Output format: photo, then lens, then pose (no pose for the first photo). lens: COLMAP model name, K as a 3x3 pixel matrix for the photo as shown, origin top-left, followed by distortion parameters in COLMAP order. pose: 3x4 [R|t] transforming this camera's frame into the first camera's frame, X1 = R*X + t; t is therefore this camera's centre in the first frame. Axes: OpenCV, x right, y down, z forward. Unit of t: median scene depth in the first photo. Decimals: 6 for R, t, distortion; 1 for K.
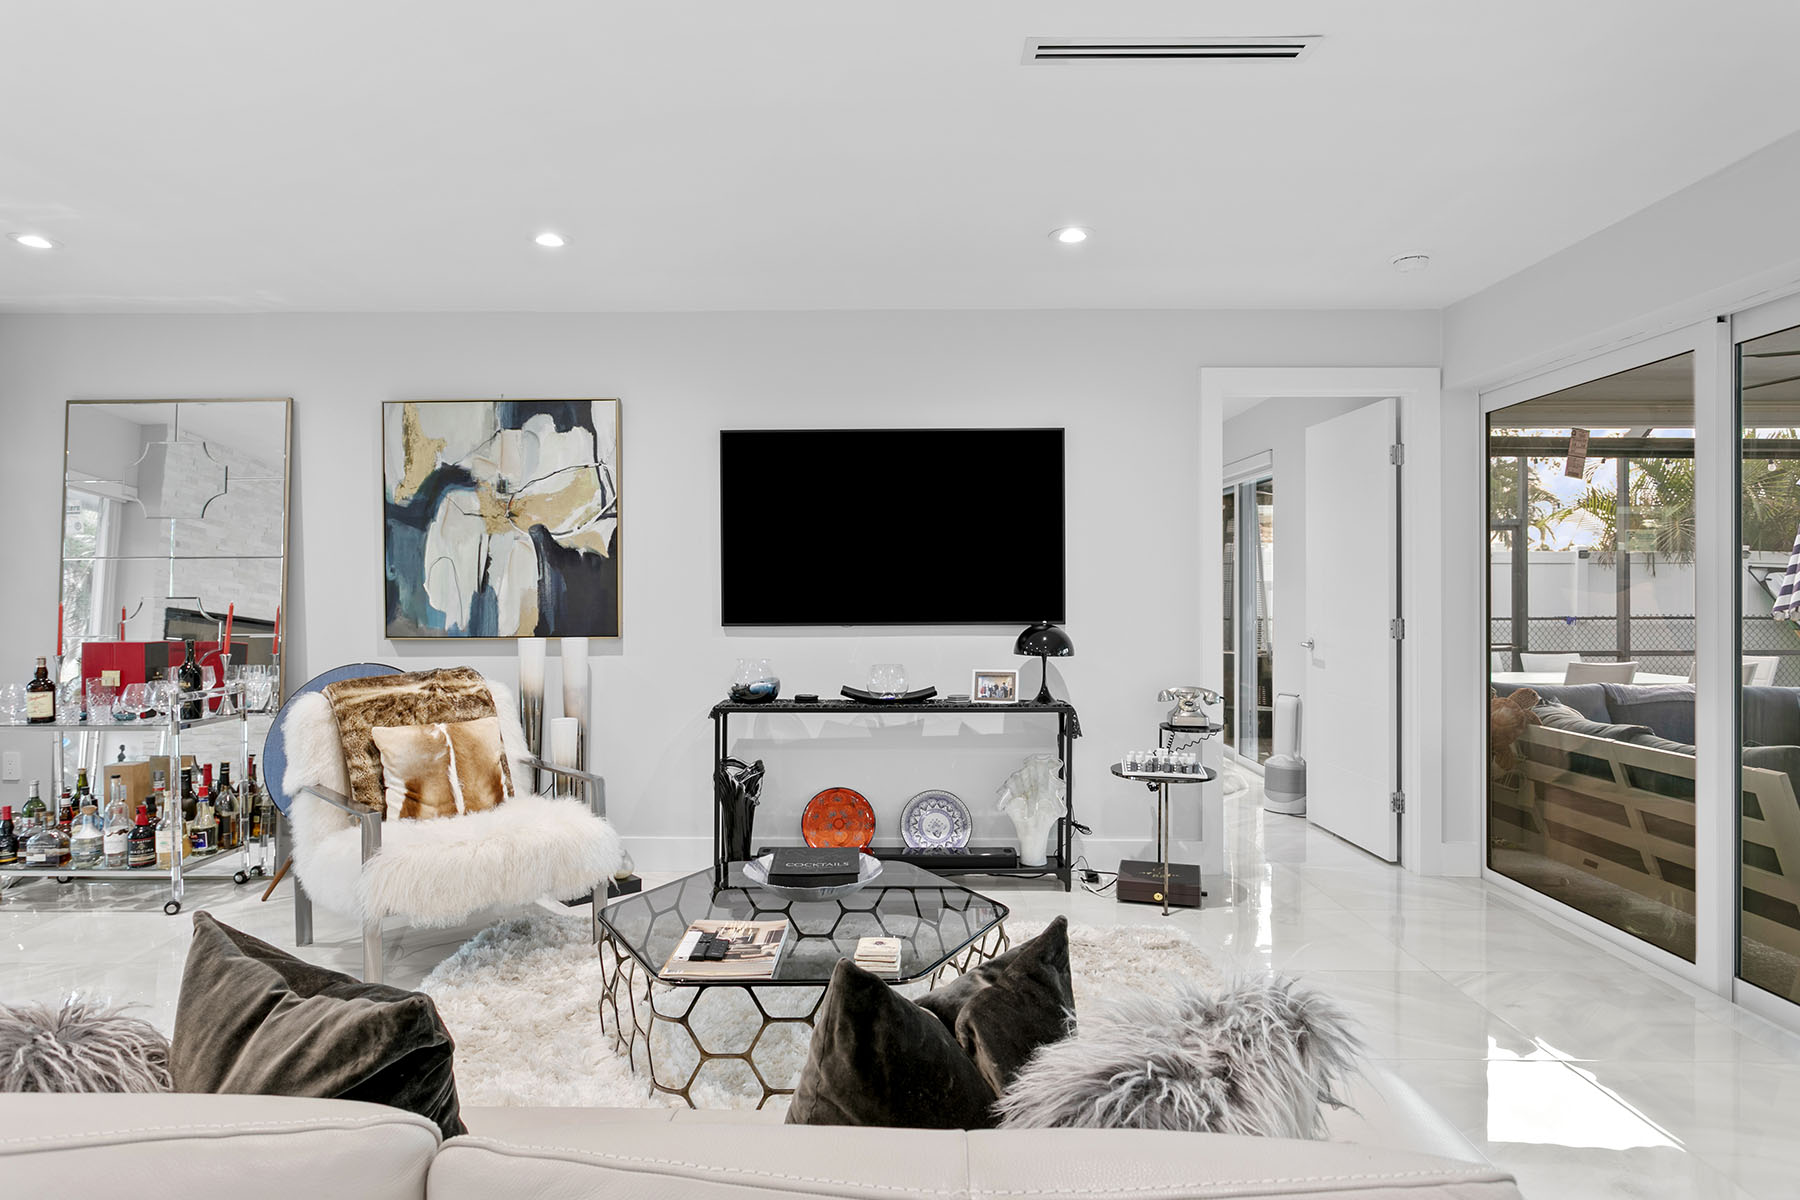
lens RADIAL K [[1029.3, 0, 894.6], [0, 1029.3, 595.9], [0, 0, 1]] dist [-0.008662, 0.000960]
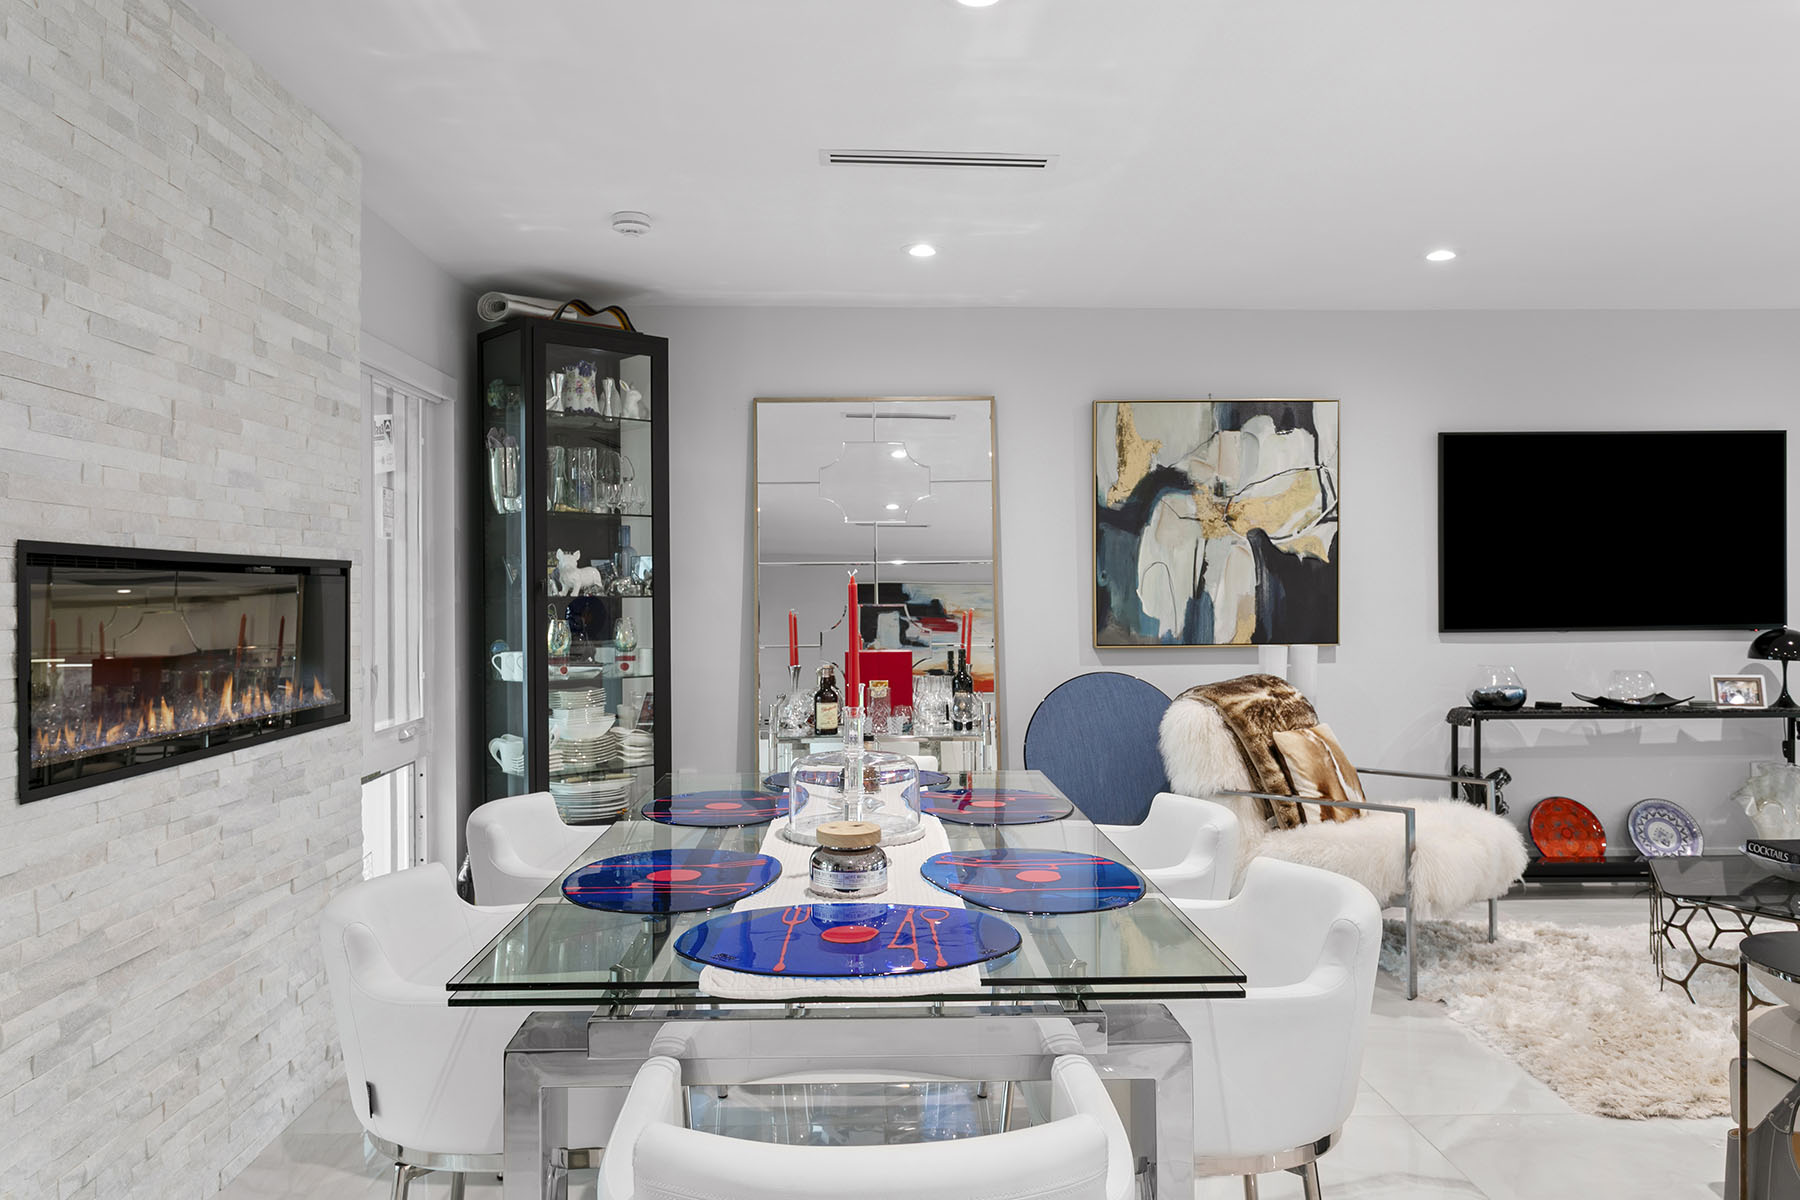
lens RADIAL K [[1254.8, 0, 877.1], [0, 1254.8, 585.6], [0, 0, 1]] dist [-0.002004, 0.003720]
pose [[0.999348, -0.002534, 0.036028, -0.748572], [0.002871, 0.999953, -0.009306, -0.005391], [-0.036003, 0.009404, 0.999307, -0.172822]]
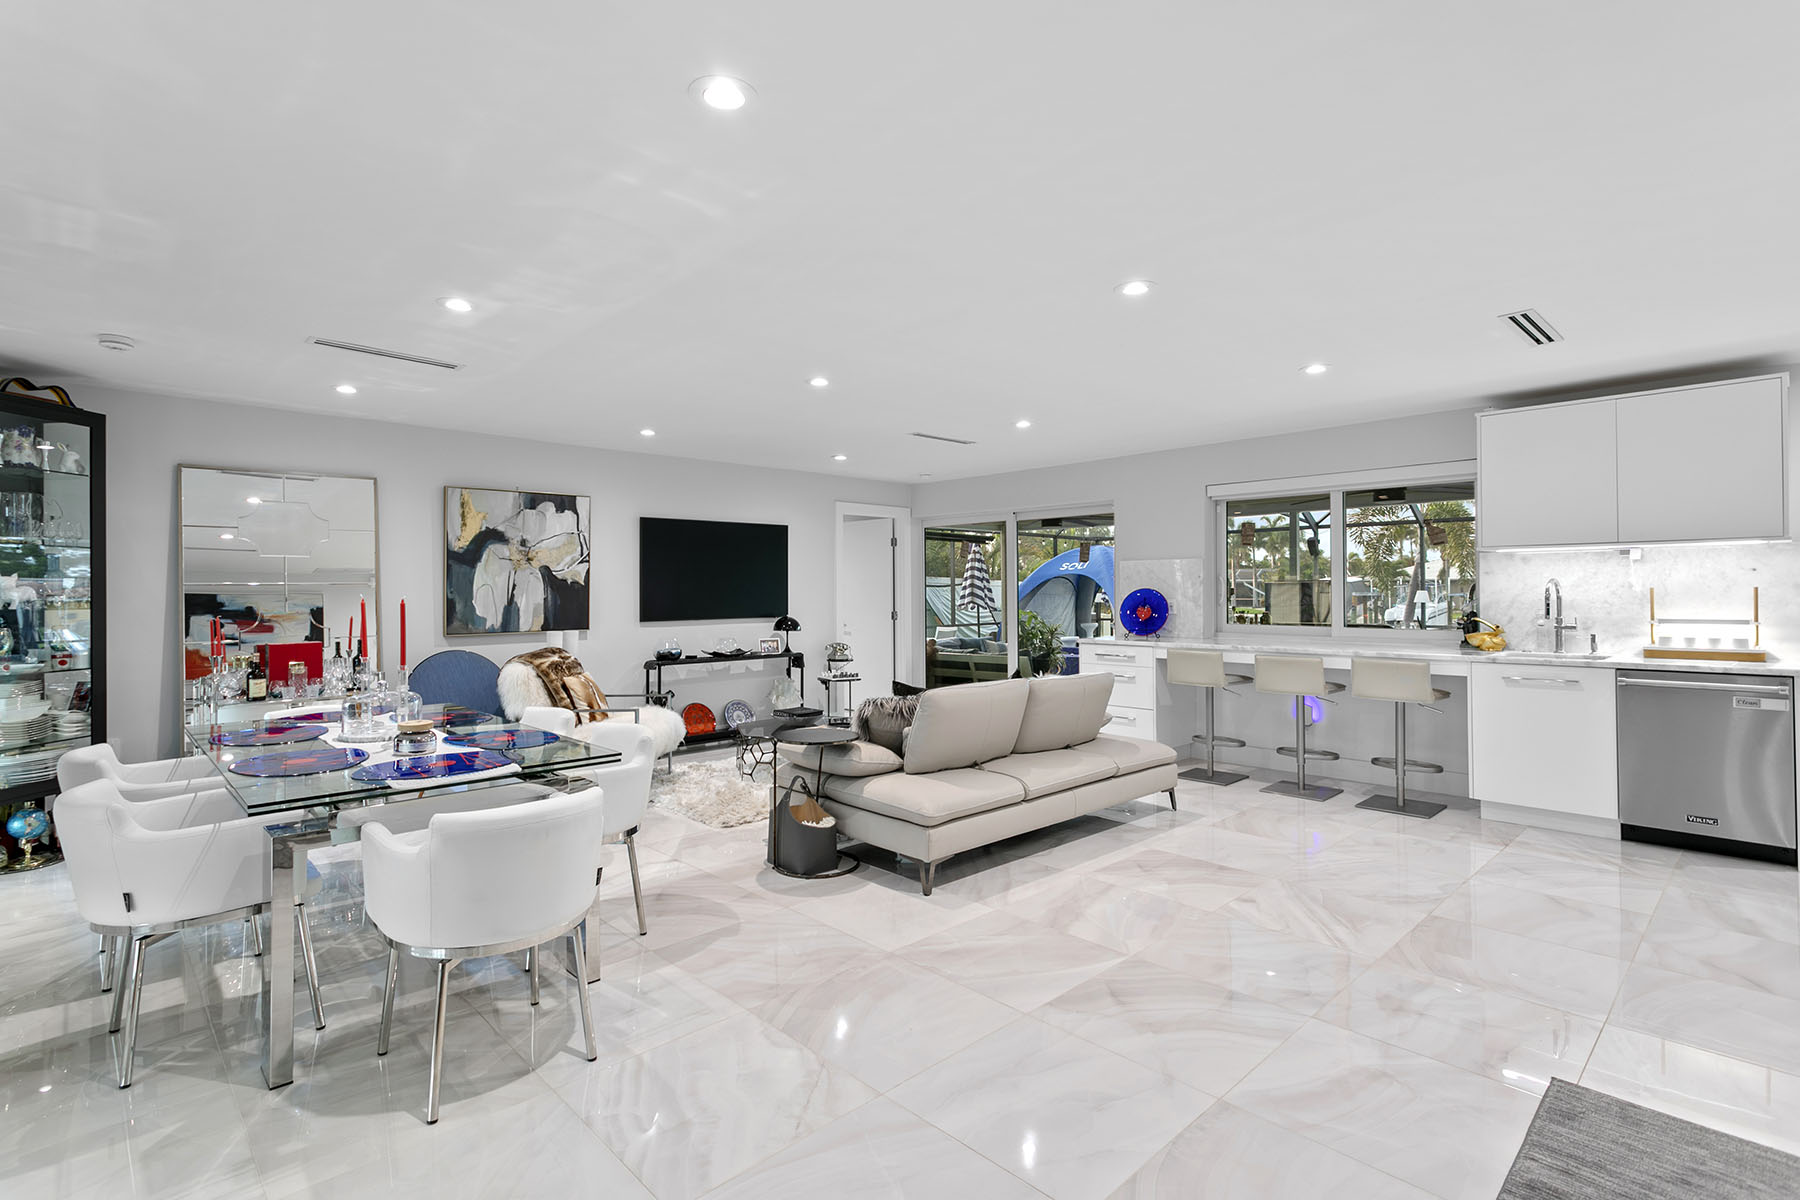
lens RADIAL K [[857.3, 0, 876.3], [0, 857.3, 580.8], [0, 0, 1]] dist [0.001938, -0.000037]
pose [[0.720671, 0.006394, 0.693248, -0.941844], [0.009149, 0.999783, -0.018732, -0.011929], [-0.693217, 0.019843, 0.720456, -0.419720]]
